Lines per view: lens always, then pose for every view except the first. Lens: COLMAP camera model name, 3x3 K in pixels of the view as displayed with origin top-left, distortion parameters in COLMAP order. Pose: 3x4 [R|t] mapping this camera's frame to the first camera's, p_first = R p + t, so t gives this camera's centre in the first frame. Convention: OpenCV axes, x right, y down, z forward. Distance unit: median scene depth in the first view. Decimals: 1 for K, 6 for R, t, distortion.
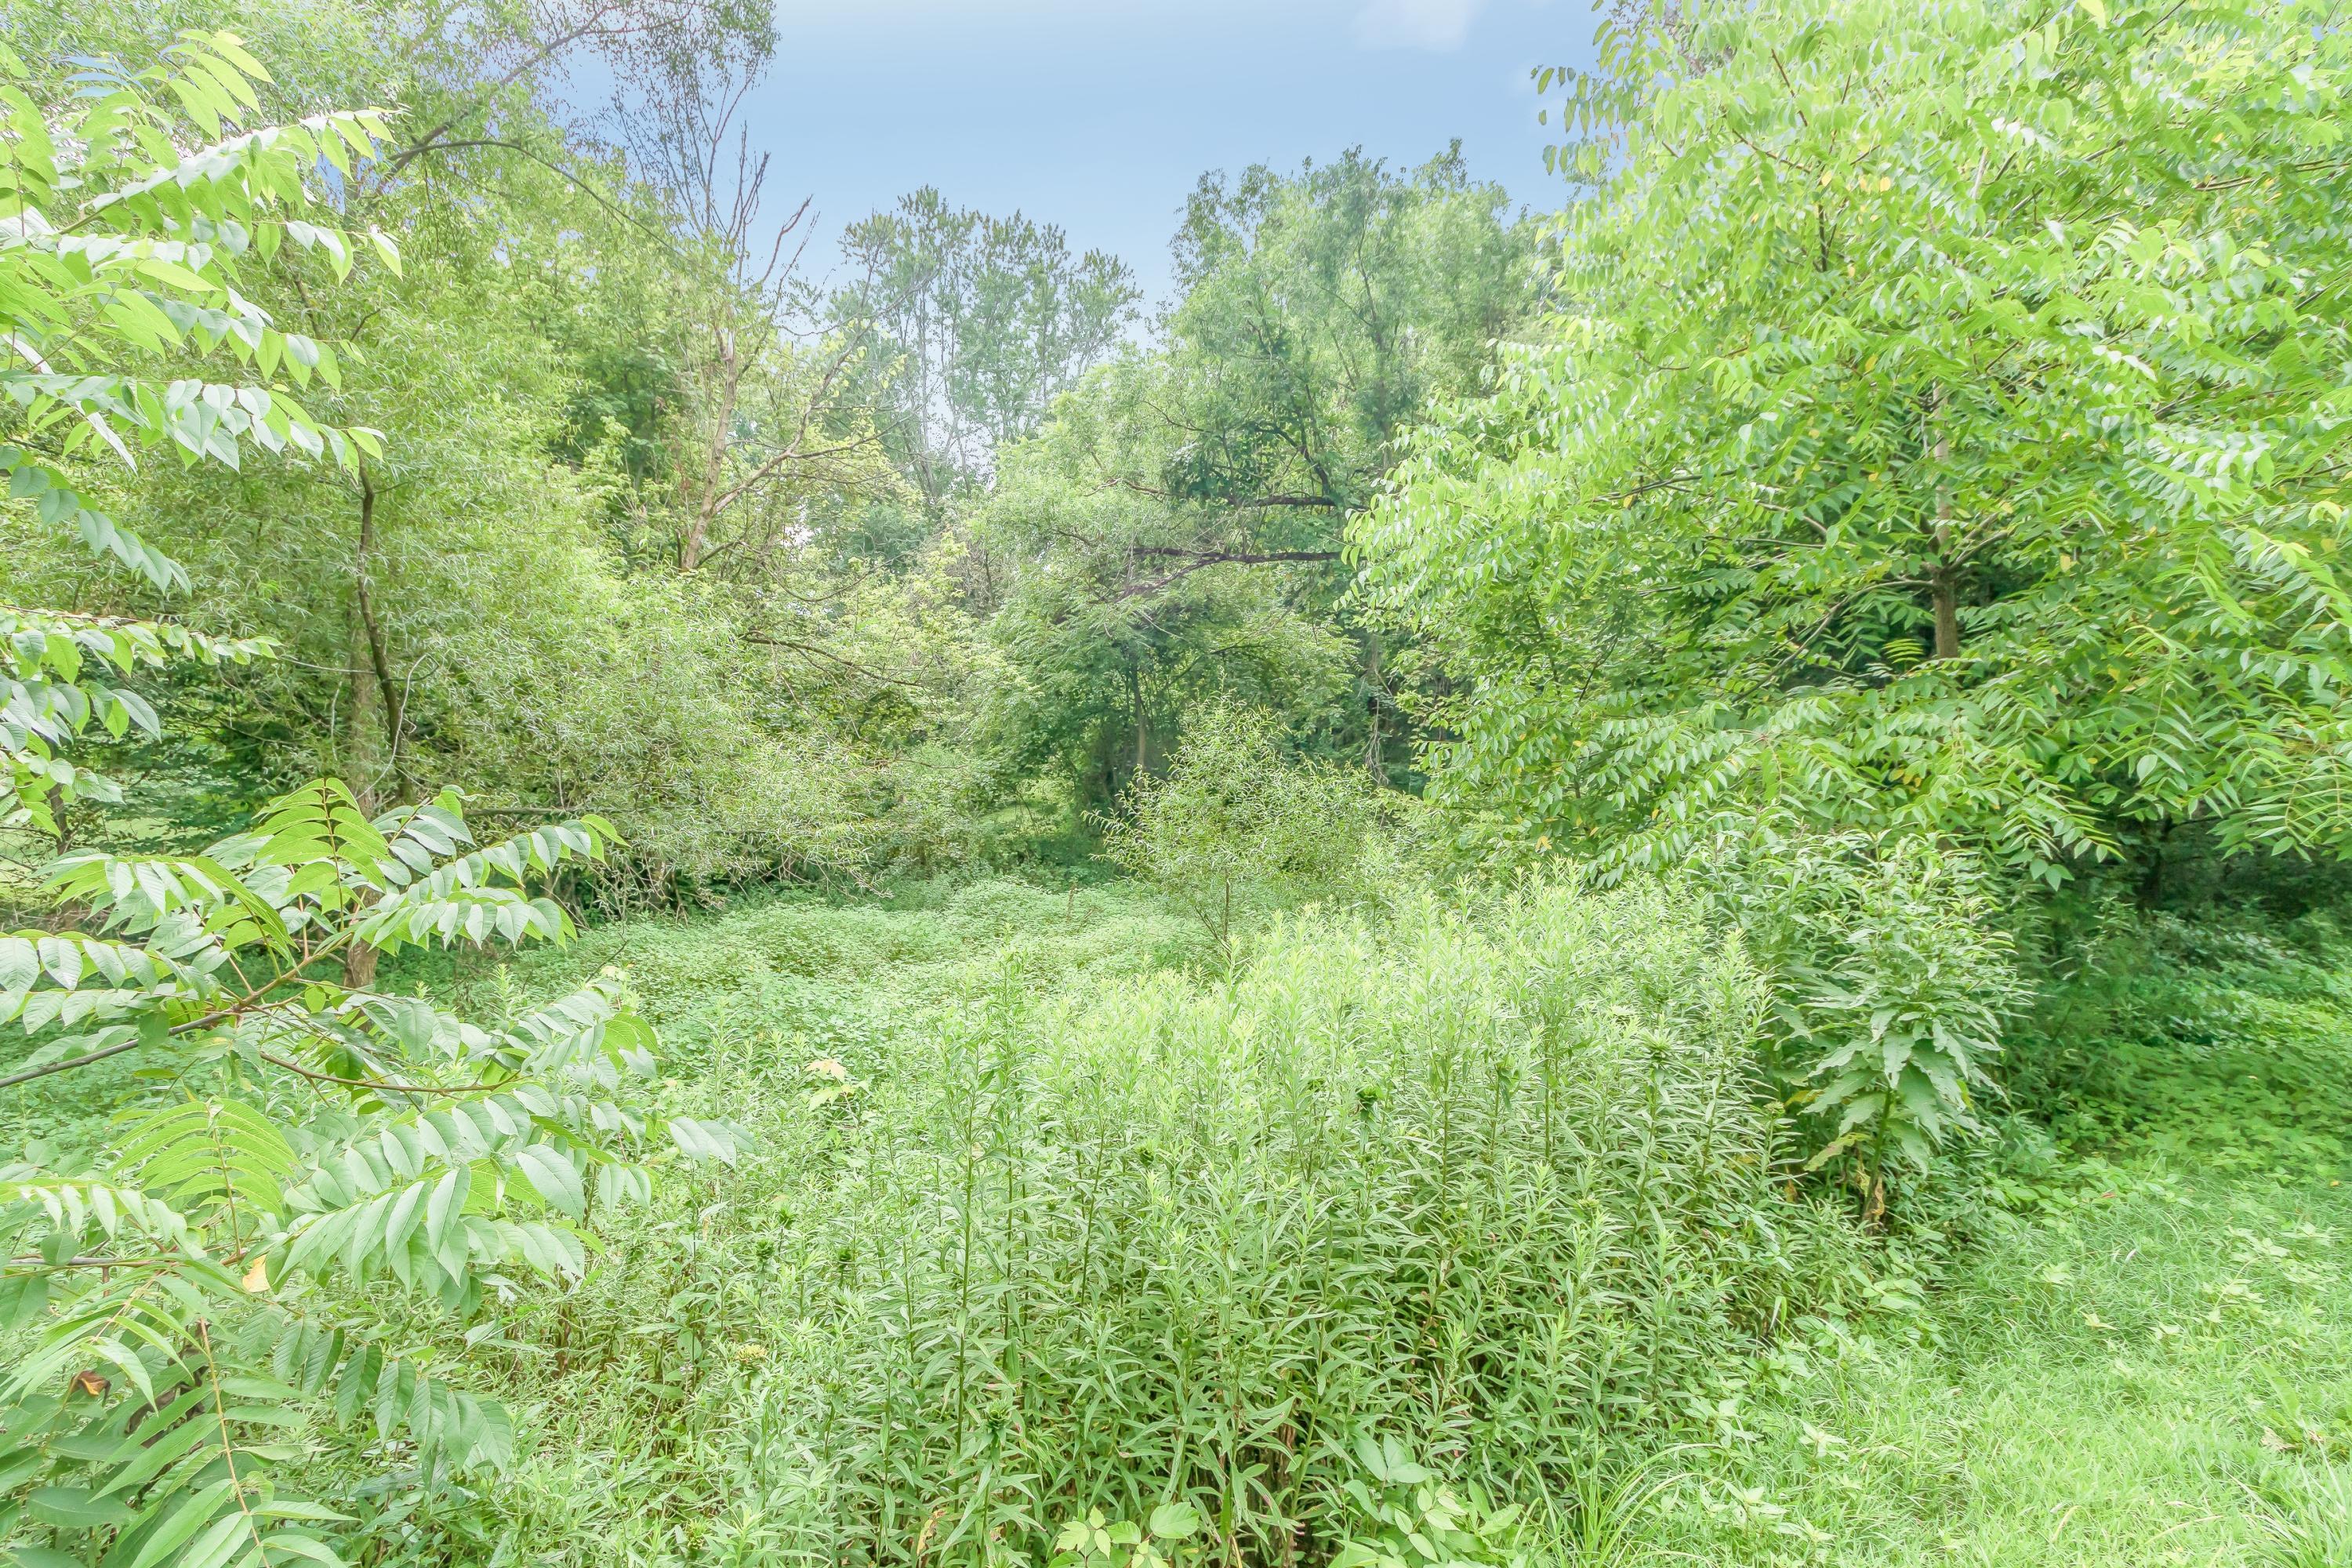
lens RADIAL K [[1126.2, 0, 1135.6], [0, 1126.2, 837.3], [0, 0, 1]] dist [0.013306, -0.005477]
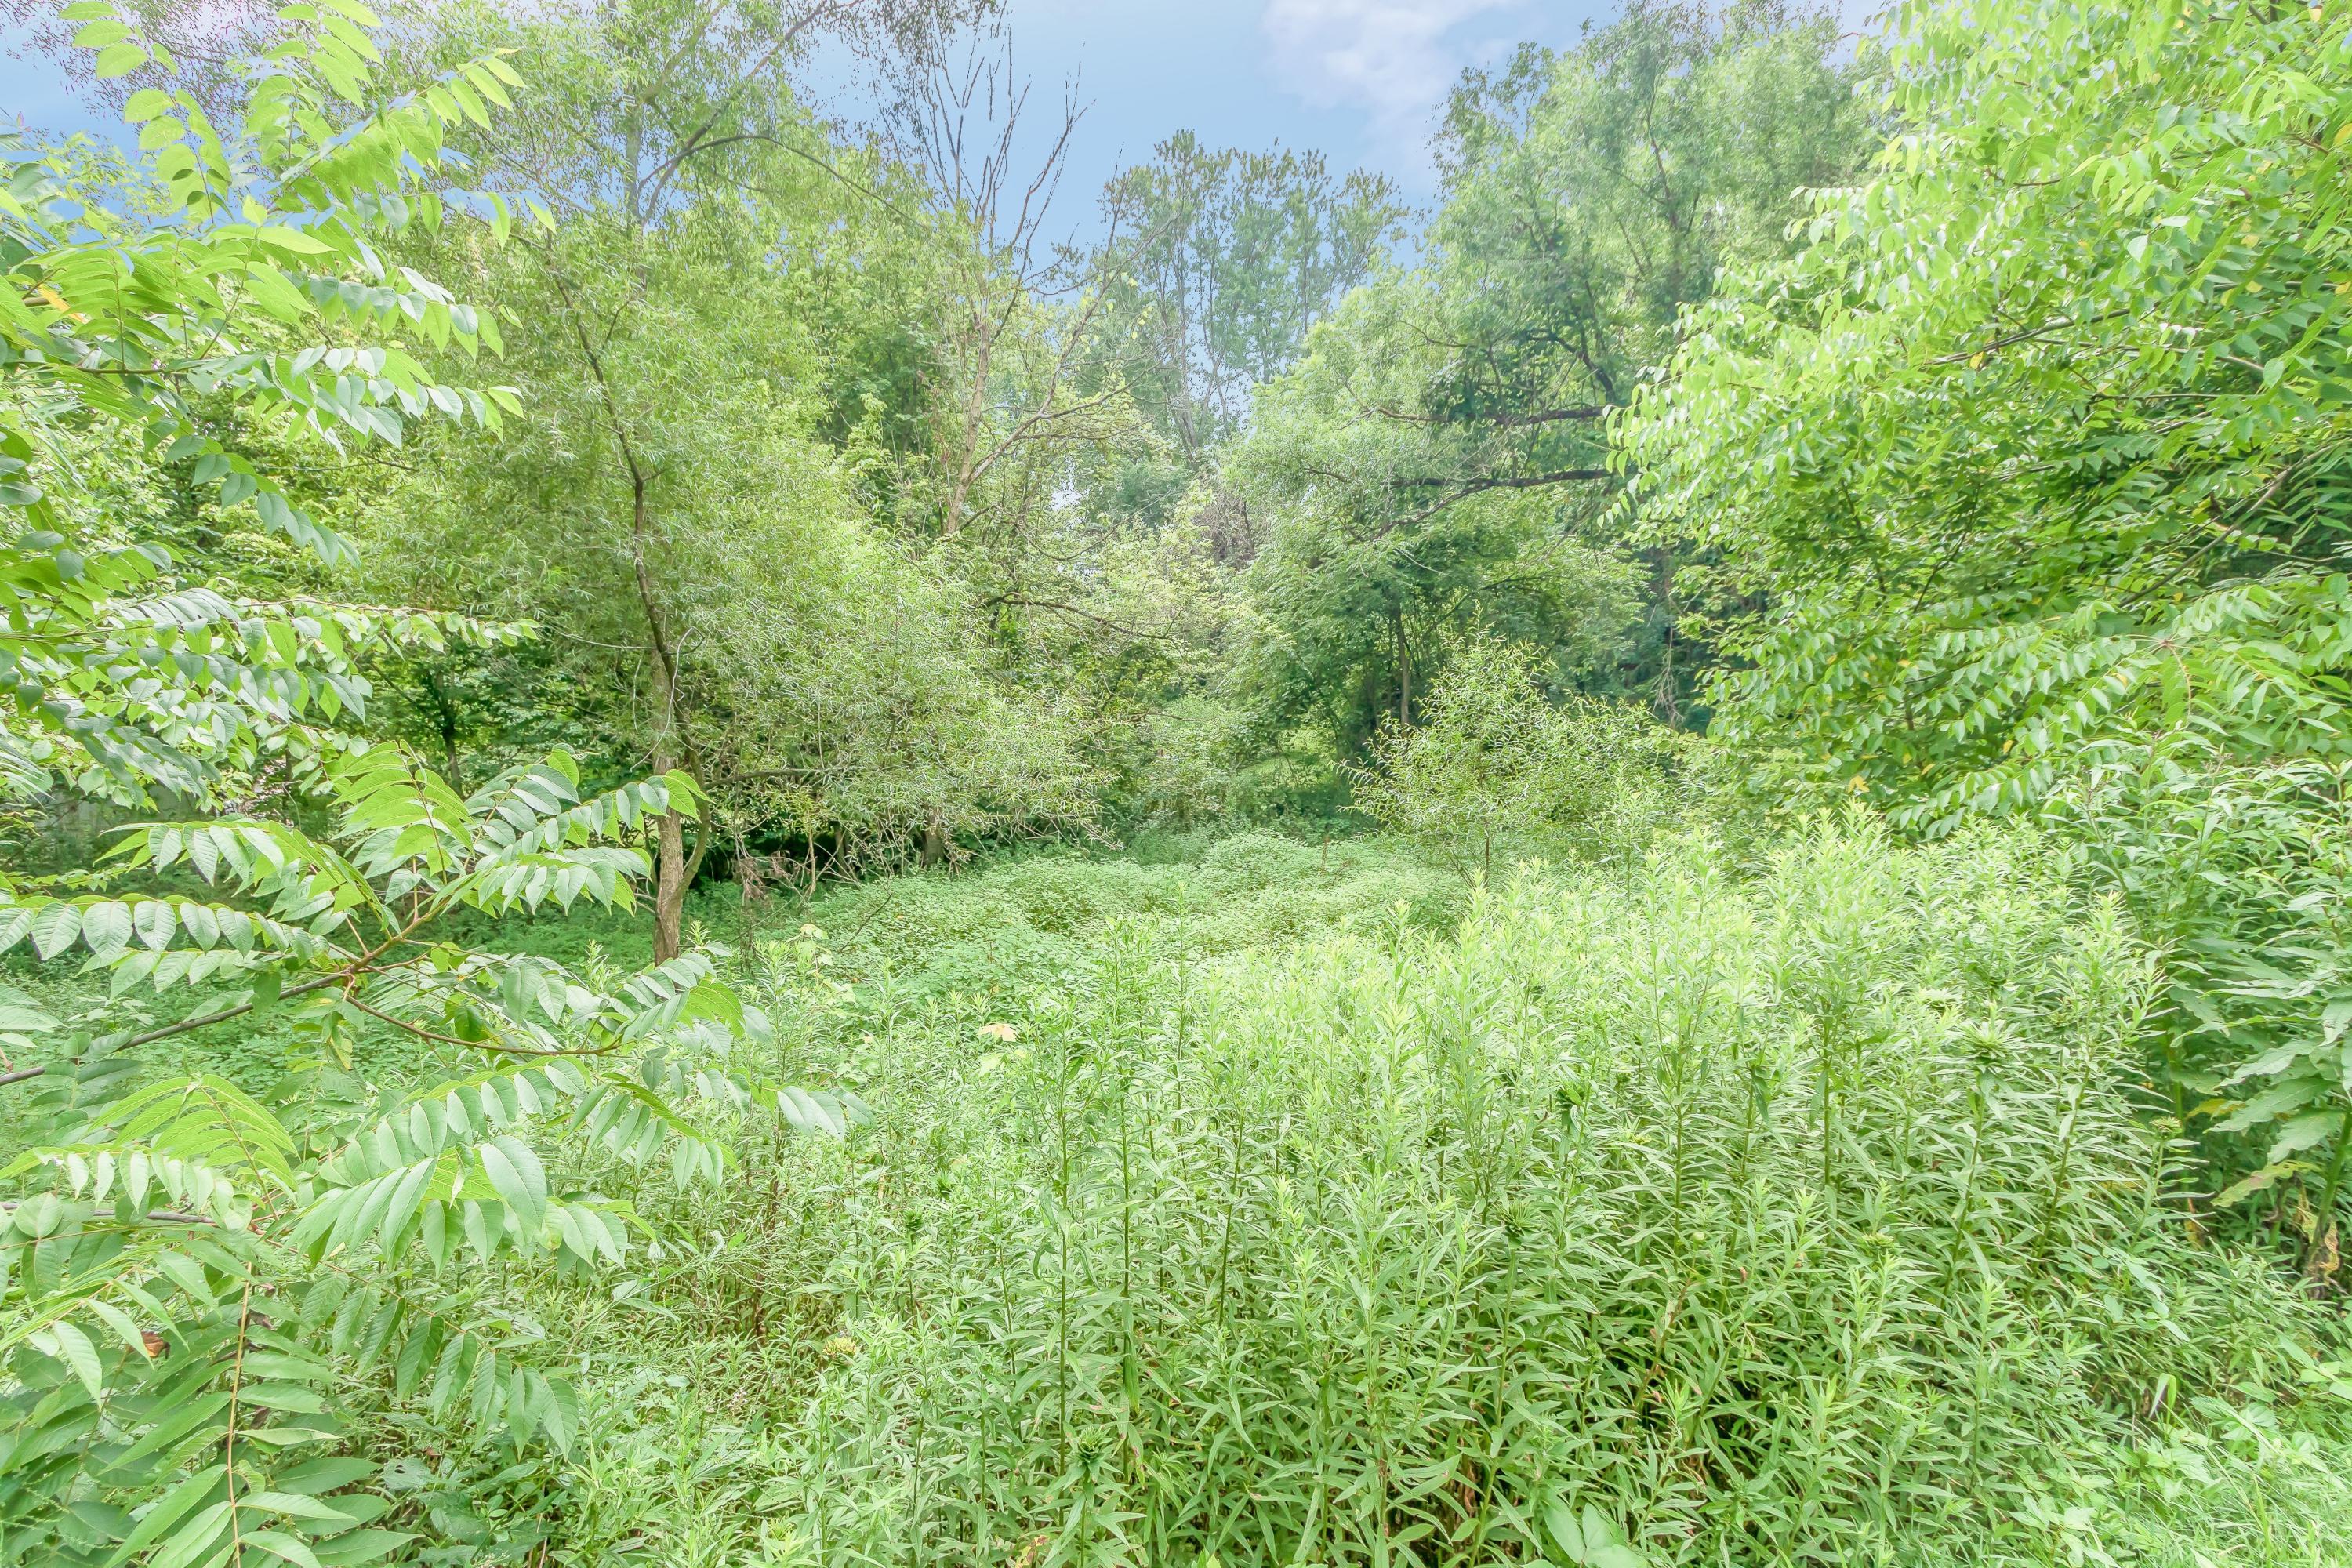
lens RADIAL K [[1126.2, 0, 1139.9], [0, 1126.2, 836.0], [0, 0, 1]] dist [0.013306, -0.005477]
pose [[0.971949, -0.007558, -0.235071, 0.053987], [0.017178, 0.999095, 0.038906, 0.001622], [0.234565, -0.041853, 0.971199, 0.075208]]
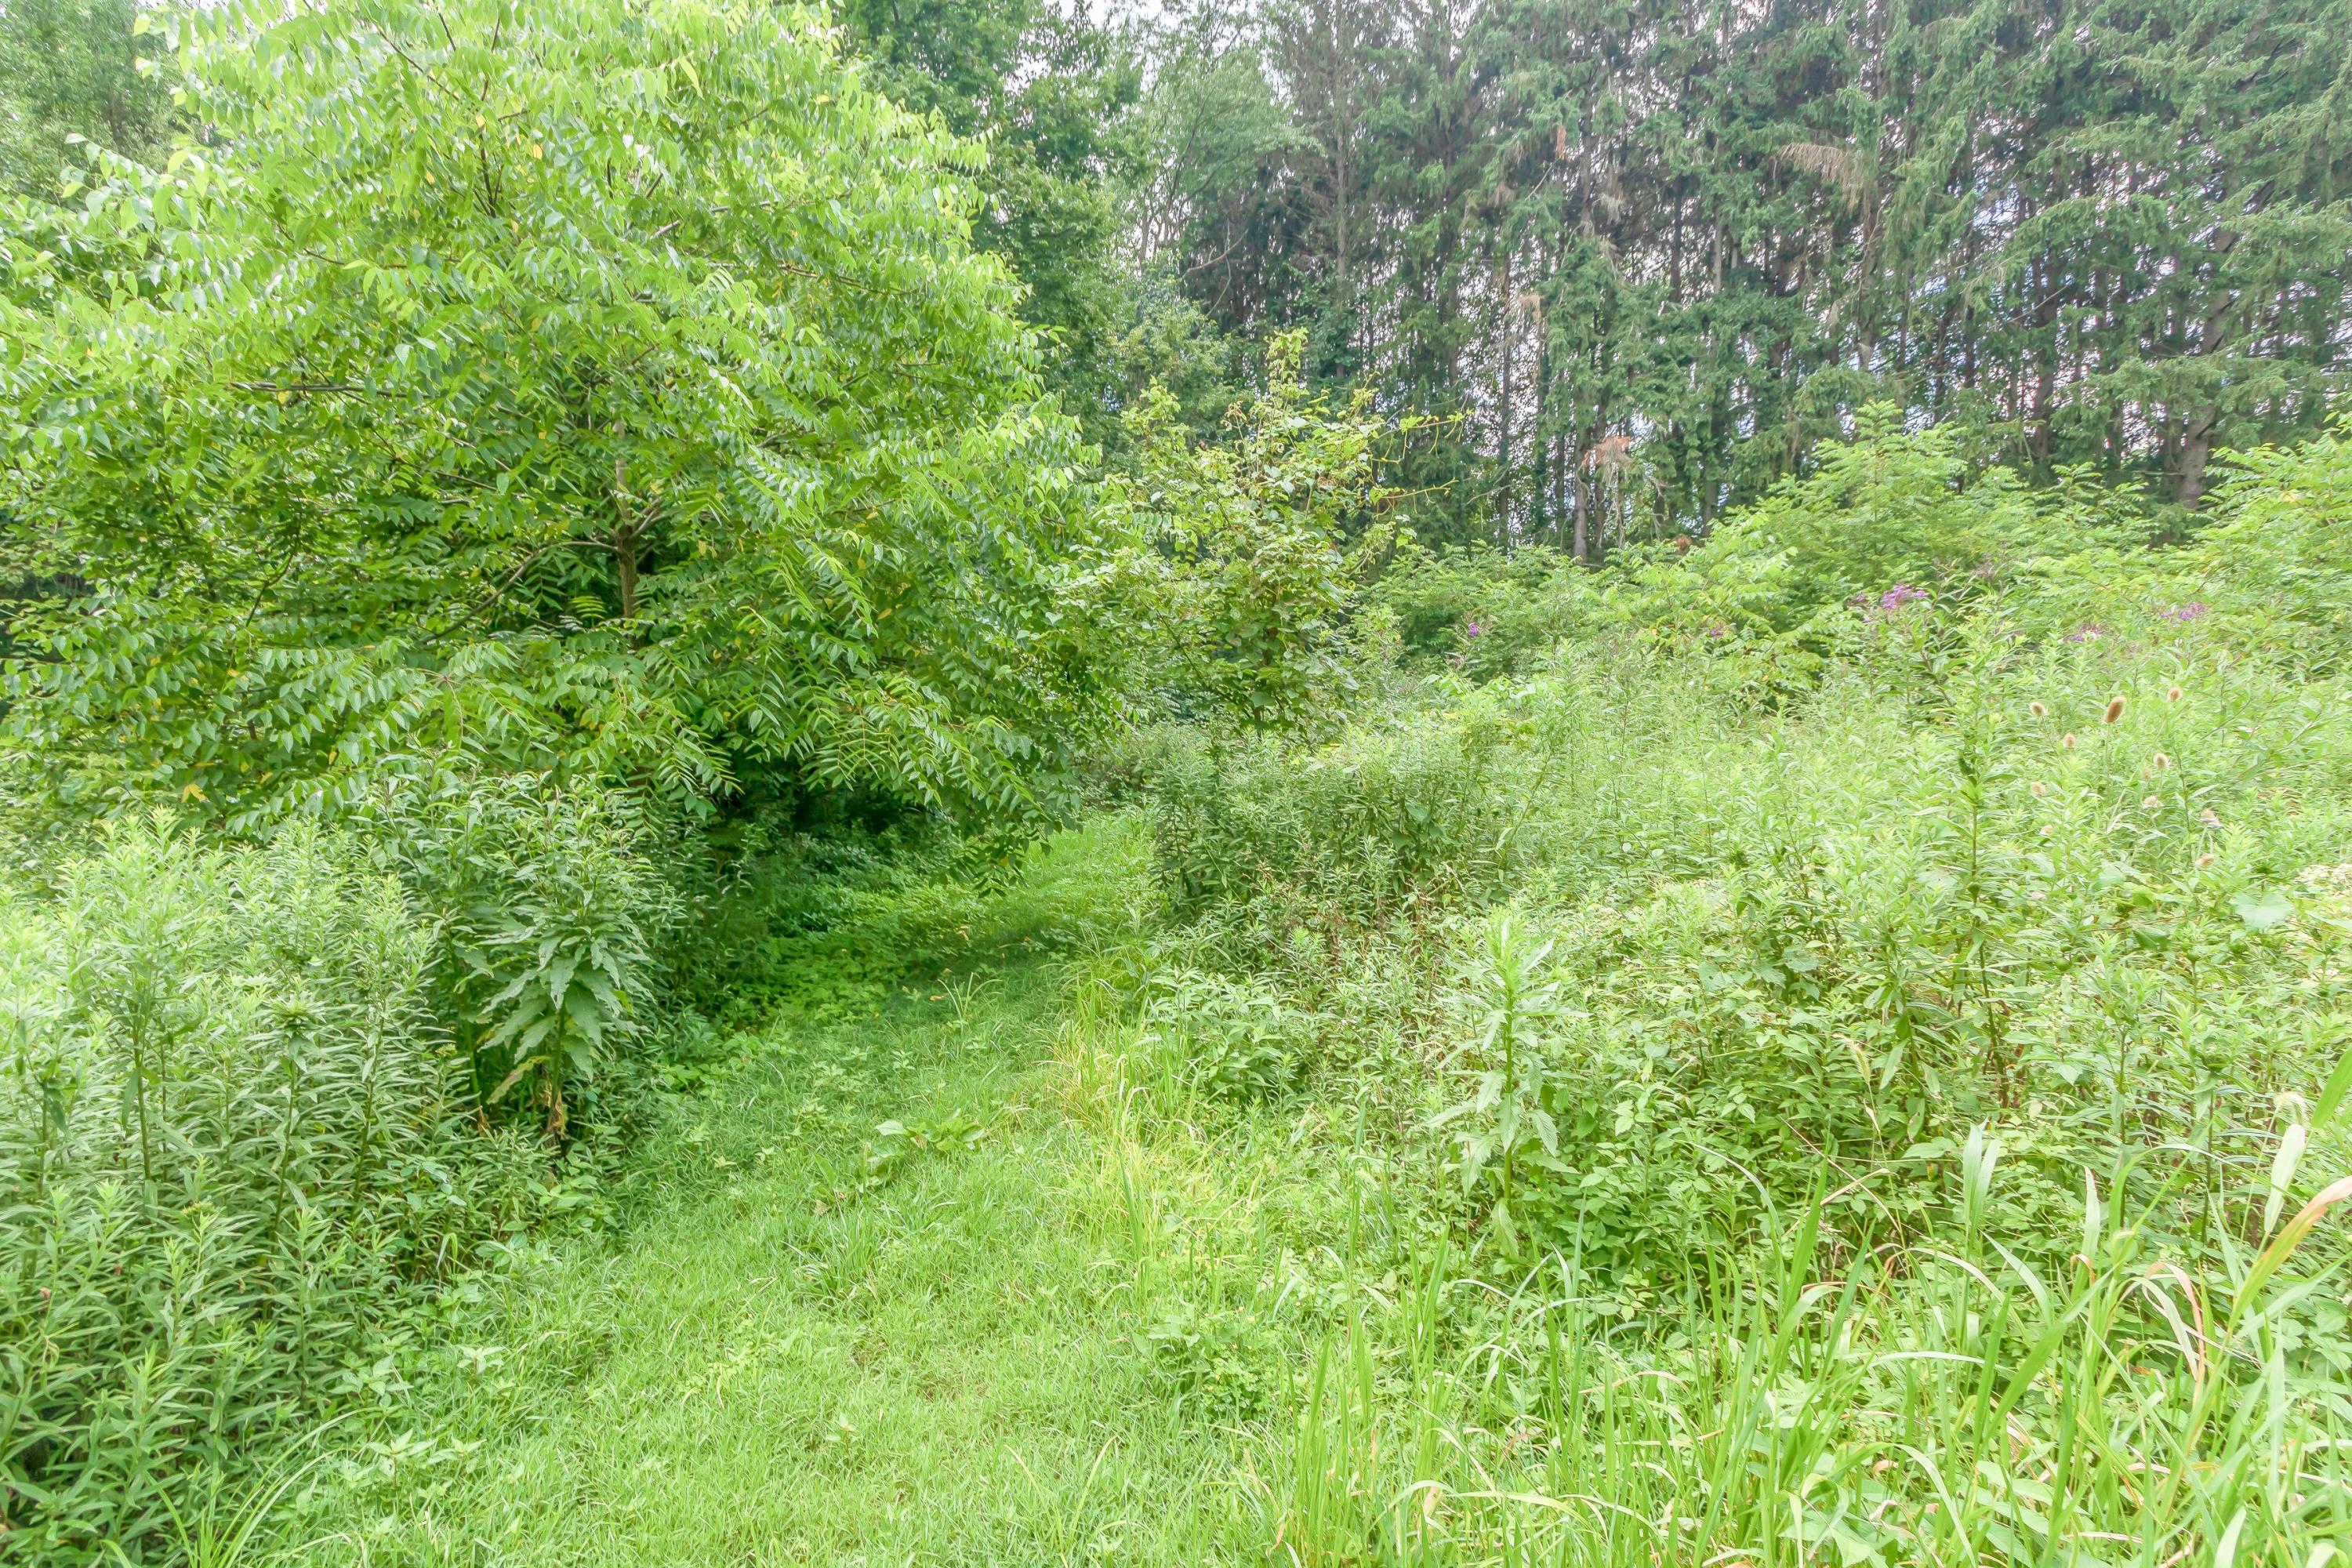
lens RADIAL K [[1126.2, 0, 1137.9], [0, 1126.2, 835.6], [0, 0, 1]] dist [0.013306, -0.005477]
pose [[0.539312, -0.058683, 0.840059, 0.048752], [0.019315, 0.998169, 0.057327, 0.002943], [-0.841885, -0.014692, 0.539457, -0.038333]]
